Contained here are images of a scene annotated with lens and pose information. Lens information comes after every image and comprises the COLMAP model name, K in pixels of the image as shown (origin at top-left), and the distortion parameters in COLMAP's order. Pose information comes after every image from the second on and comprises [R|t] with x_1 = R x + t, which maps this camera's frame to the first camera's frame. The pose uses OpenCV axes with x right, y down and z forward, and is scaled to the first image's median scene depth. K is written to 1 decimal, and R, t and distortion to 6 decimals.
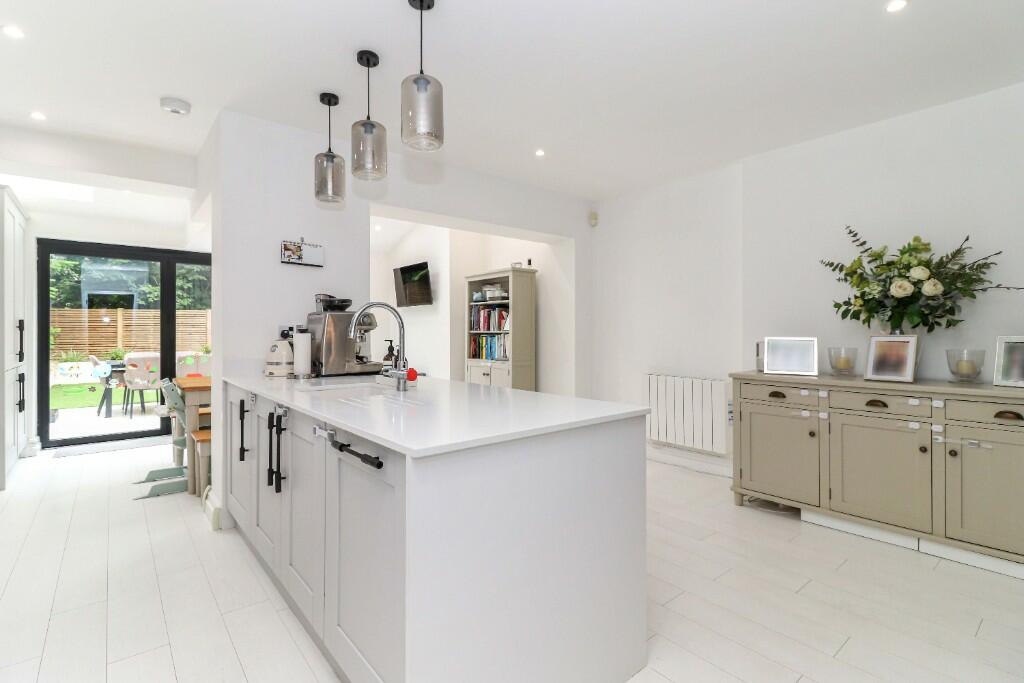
lens RADIAL K [[477.7, 0, 506.4], [0, 477.7, 333.1], [0, 0, 1]] dist [0.014094, 0.000139]
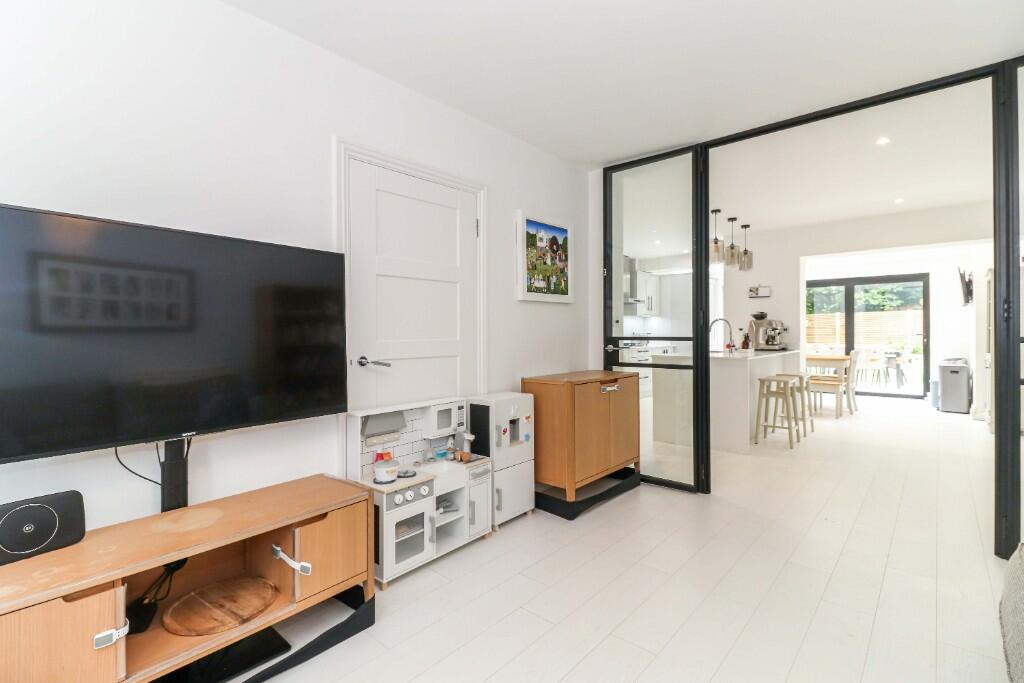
lens RADIAL K [[477.7, 0, 506.4], [0, 477.7, 333.1], [0, 0, 1]] dist [0.014094, 0.000139]
pose [[0.154394, -0.000122, -0.988009, 1.459011], [0.003535, 0.999994, 0.000429, 0.007580], [0.988003, -0.003559, 0.154394, -0.400084]]
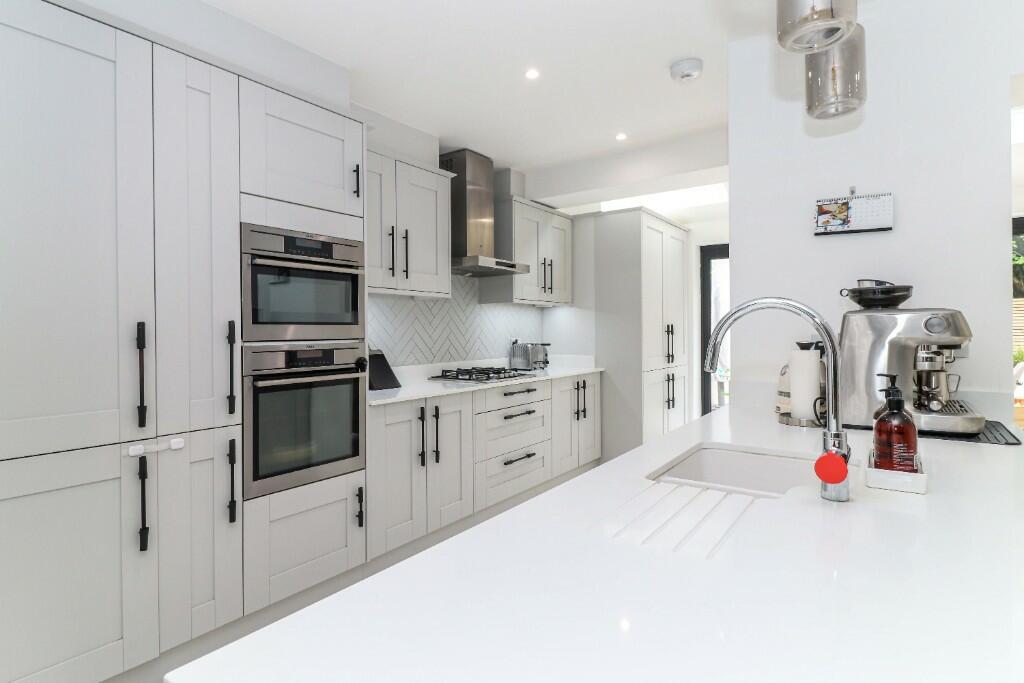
lens RADIAL K [[555.3, 0, 509.2], [0, 555.3, 331.2], [0, 0, 1]] dist [0.000262, 0.000168]
pose [[0.277420, 0.000698, -0.960748, 0.124063], [0.005818, 0.999980, 0.002406, -0.023609], [0.960731, -0.006257, 0.277411, 0.396018]]
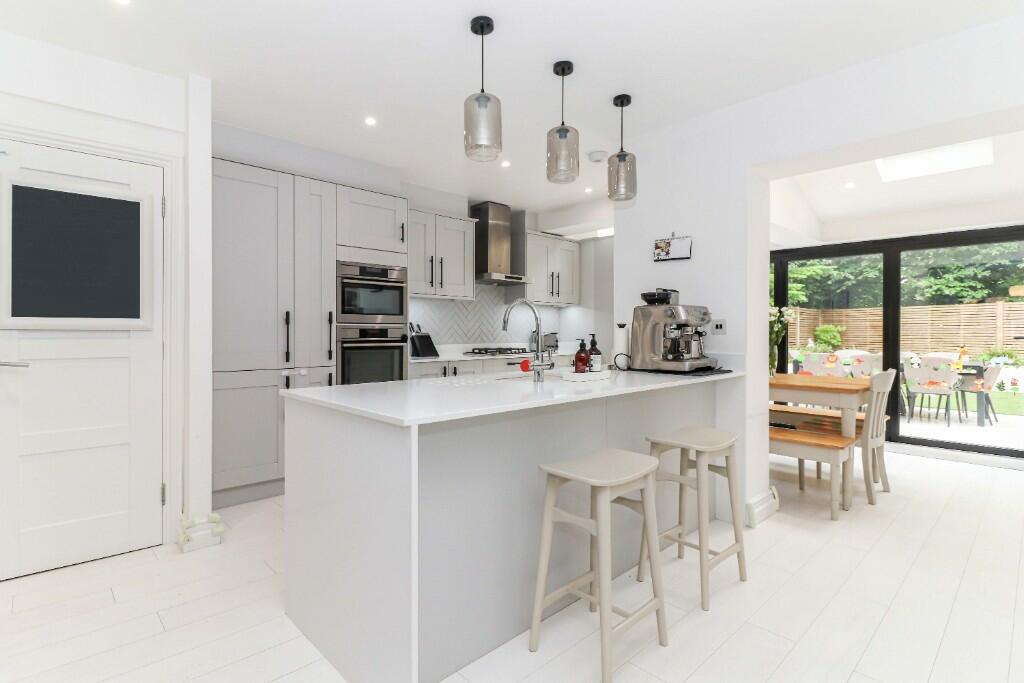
lens RADIAL K [[506.4, 0, 509.9], [0, 506.4, 329.6], [0, 0, 1]] dist [0.000031, -0.000617]
pose [[0.080985, -0.002101, -0.996713, 0.600728], [-0.004005, 0.999989, -0.002433, 0.006747], [0.996707, 0.004189, 0.080975, 0.581864]]
